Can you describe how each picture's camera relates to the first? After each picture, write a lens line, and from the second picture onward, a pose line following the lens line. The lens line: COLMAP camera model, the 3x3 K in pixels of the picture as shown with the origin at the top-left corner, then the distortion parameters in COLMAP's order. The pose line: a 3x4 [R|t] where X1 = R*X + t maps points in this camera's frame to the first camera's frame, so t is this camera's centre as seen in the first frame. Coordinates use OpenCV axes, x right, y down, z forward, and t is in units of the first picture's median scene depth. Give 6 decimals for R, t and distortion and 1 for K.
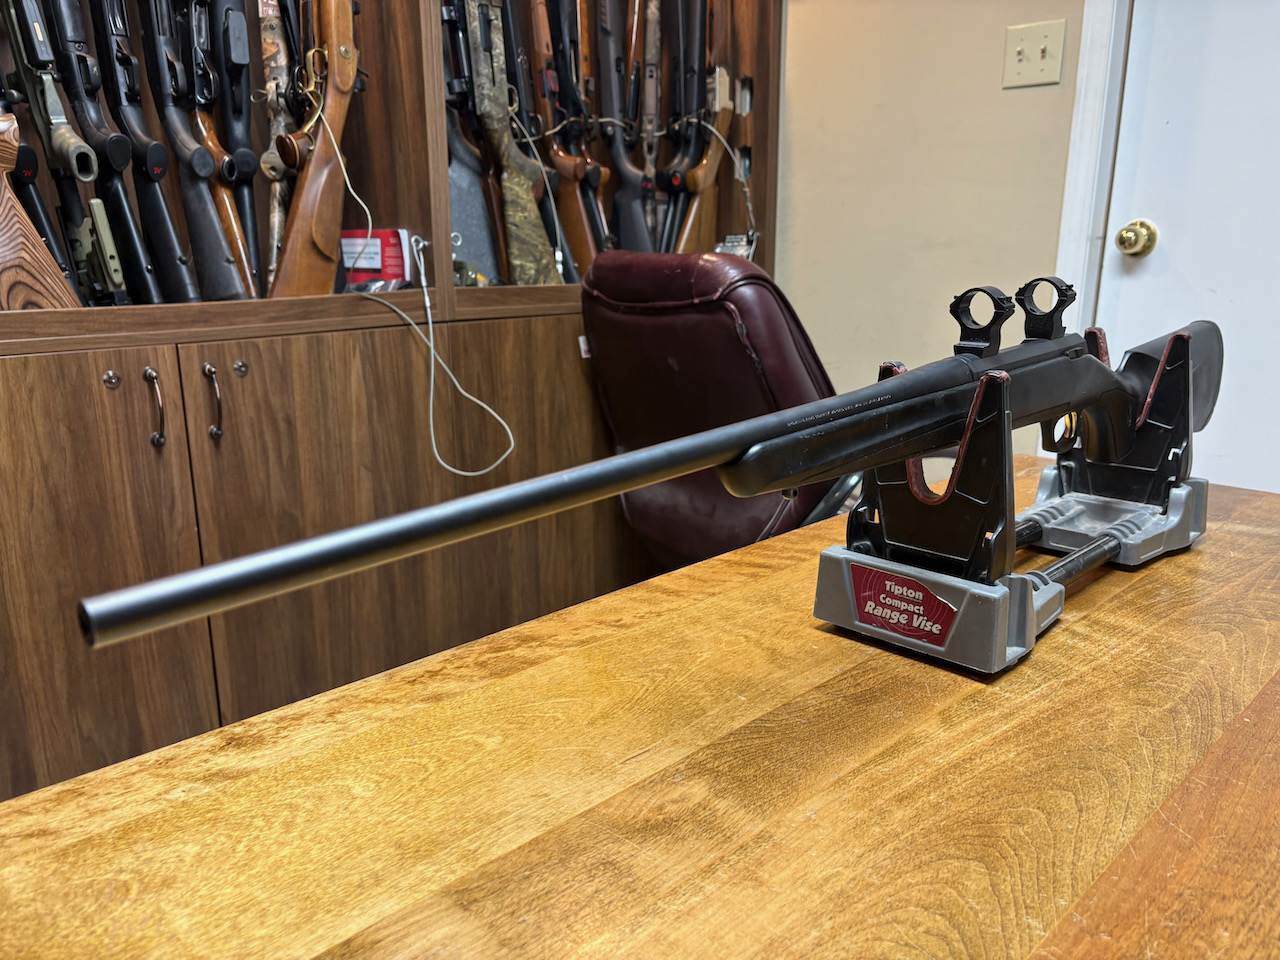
lens RADIAL K [[983.4, 0, 633.9], [0, 983.4, 485.6], [0, 0, 1]] dist [0.011187, -0.006793]
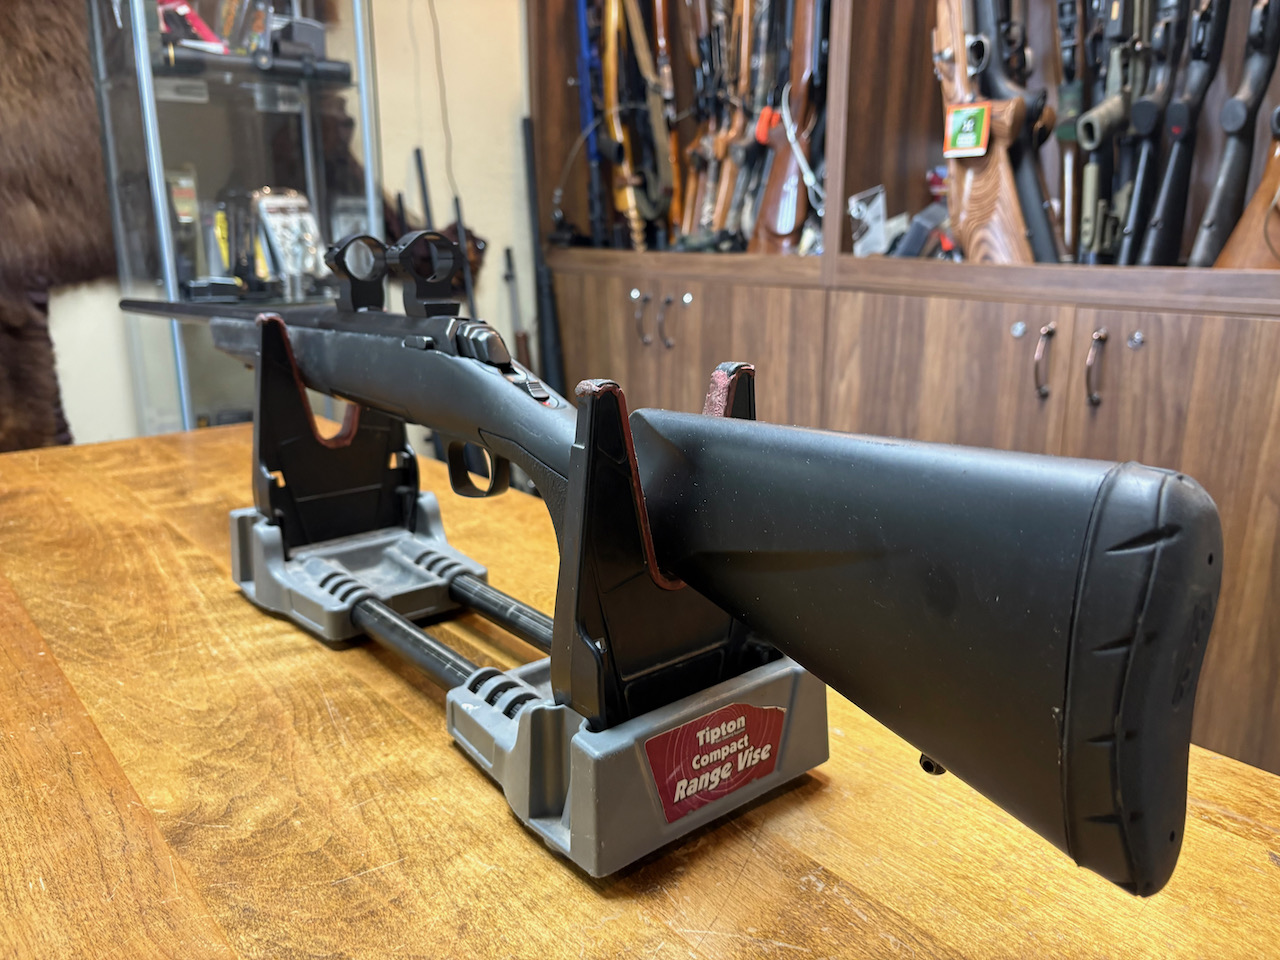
lens RADIAL K [[983.9, 0, 640.0], [0, 983.9, 480.0], [0, 0, 1]] dist [0.002237, 0.006624]
pose [[-0.085882, 0.259542, -0.961906, 0.587116], [-0.241777, 0.931184, 0.272839, -0.140765], [0.966524, 0.255999, -0.017220, 0.612357]]
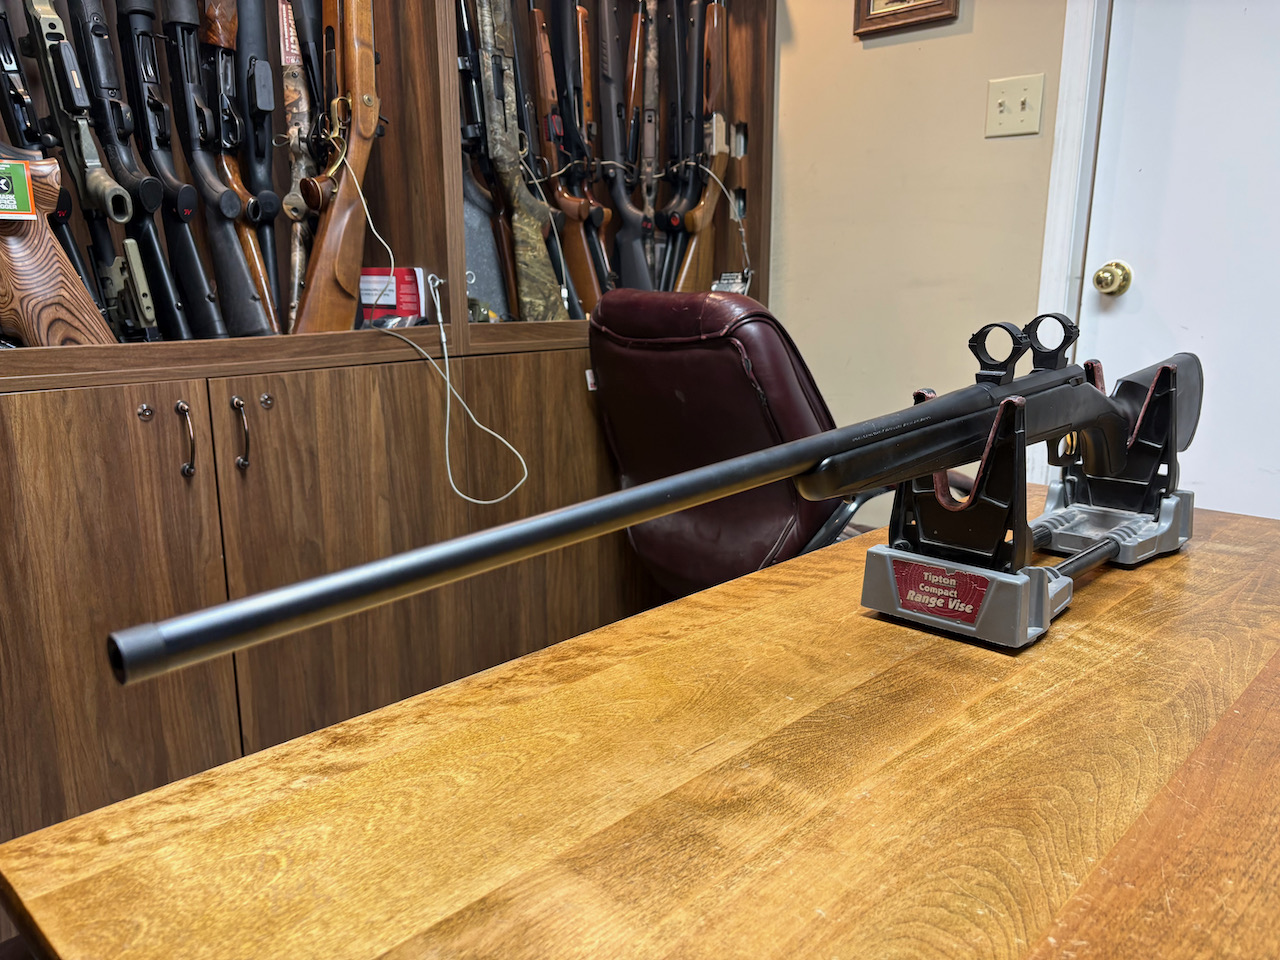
lens RADIAL K [[980.6, 0, 643.6], [0, 980.6, 492.0], [0, 0, 1]] dist [0.008764, 0.004877]
pose [[0.999488, -0.004007, 0.031760, -0.036805], [0.004788, 0.999687, -0.024554, 0.003785], [-0.031651, 0.024693, 0.999194, -0.044852]]
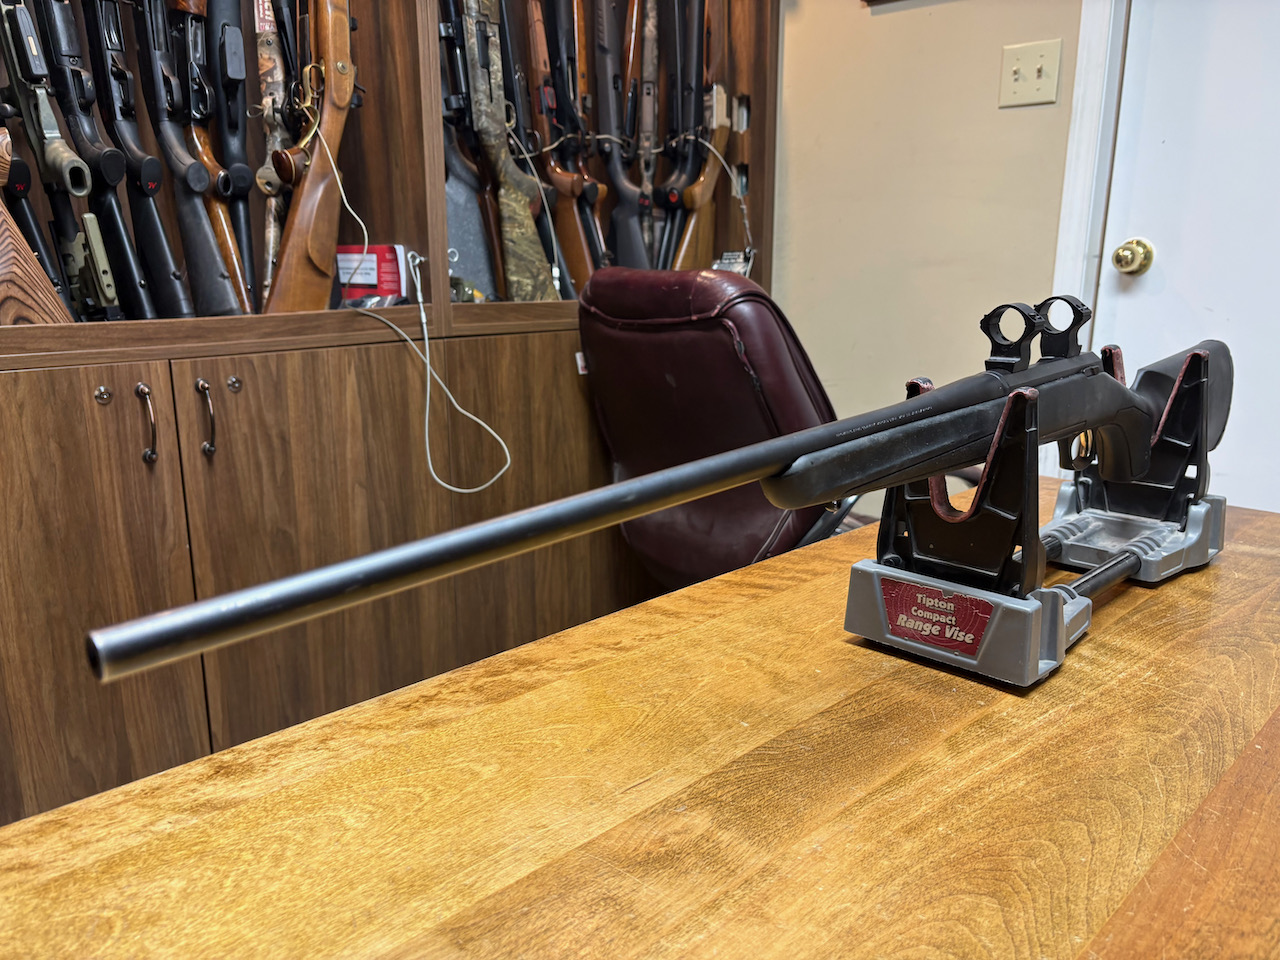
lens RADIAL K [[983.8, 0, 637.4], [0, 983.8, 486.8], [0, 0, 1]] dist [0.010588, -0.008210]
pose [[0.999964, 0.001717, 0.008268, -0.002116], [-0.001596, 0.999893, -0.014521, -0.002279], [-0.008292, 0.014508, 0.999860, 0.007678]]
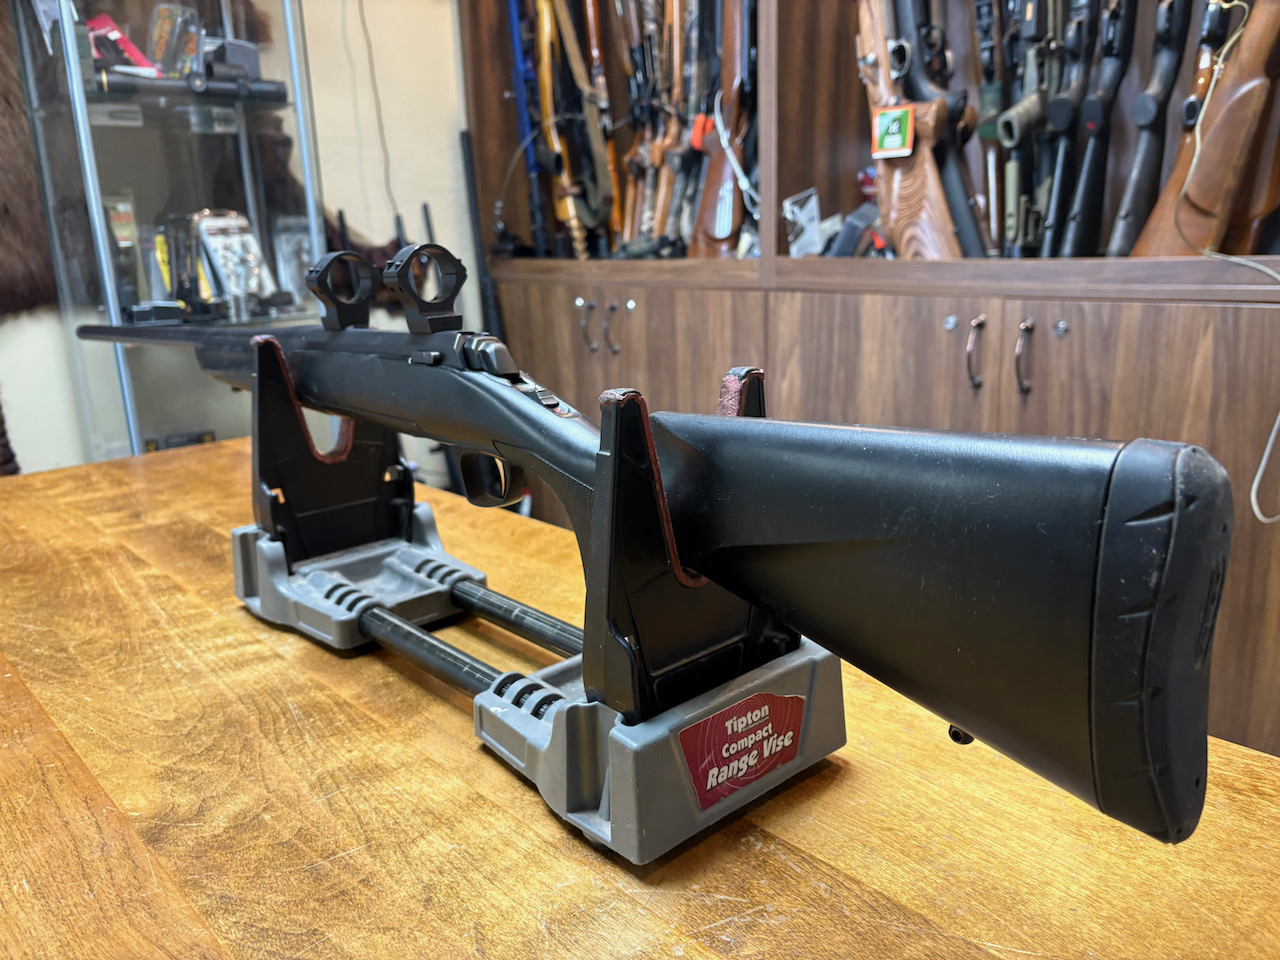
lens RADIAL K [[981.7, 0, 632.1], [0, 981.7, 482.0], [0, 0, 1]] dist [0.012804, -0.010900]
pose [[-0.038812, 0.258715, -0.965174, 0.607108], [-0.210346, 0.942143, 0.261000, -0.145341], [0.976856, 0.213150, 0.017853, 0.618727]]
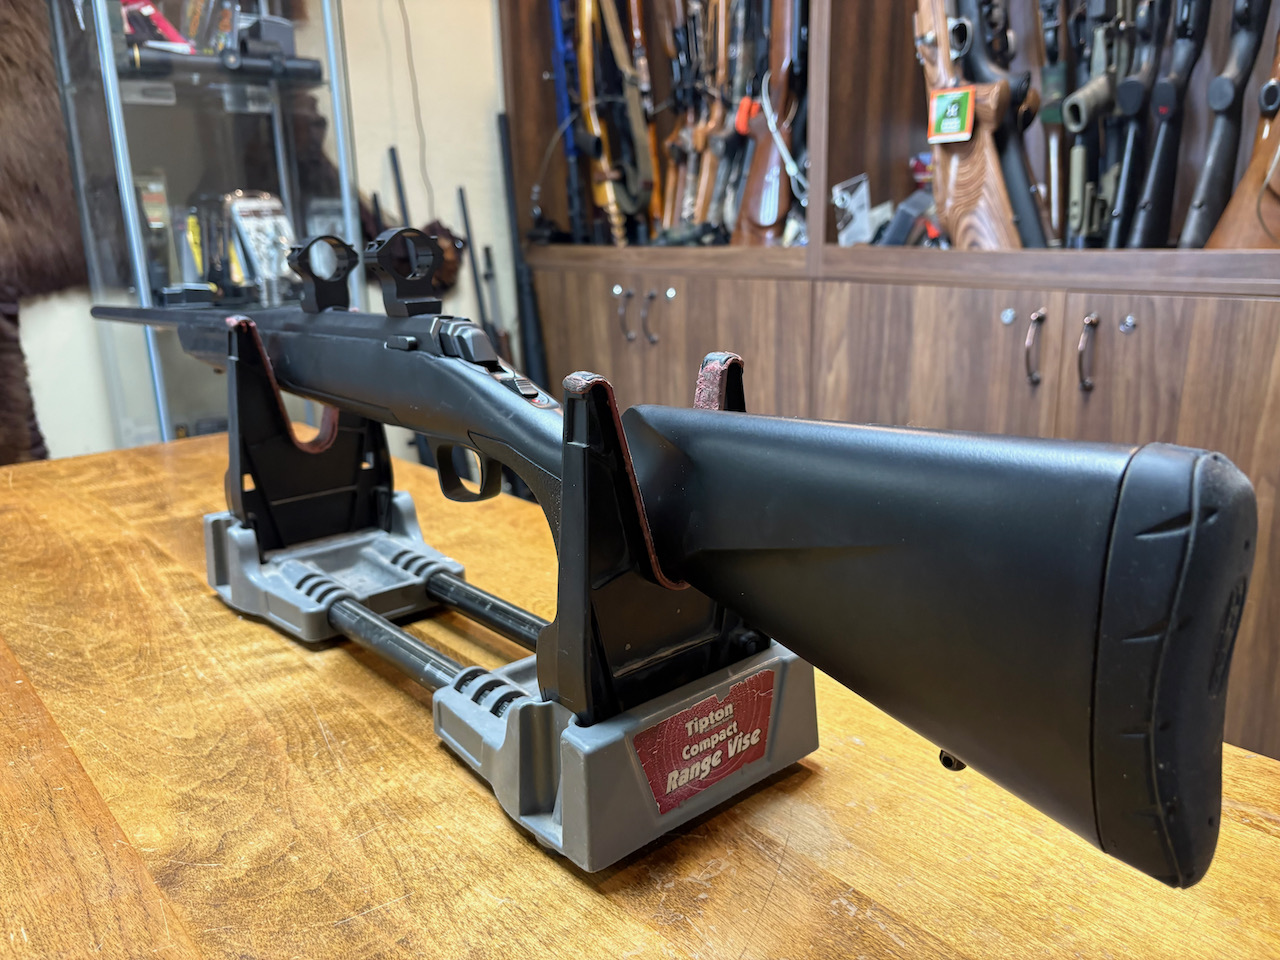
lens RADIAL K [[983.8, 0, 637.4], [0, 983.8, 486.8], [0, 0, 1]] dist [0.010588, -0.008210]
pose [[-0.065226, 0.271667, -0.960178, 0.572329], [-0.219869, 0.934667, 0.279385, -0.137405], [0.973346, 0.229336, -0.001234, 0.605197]]
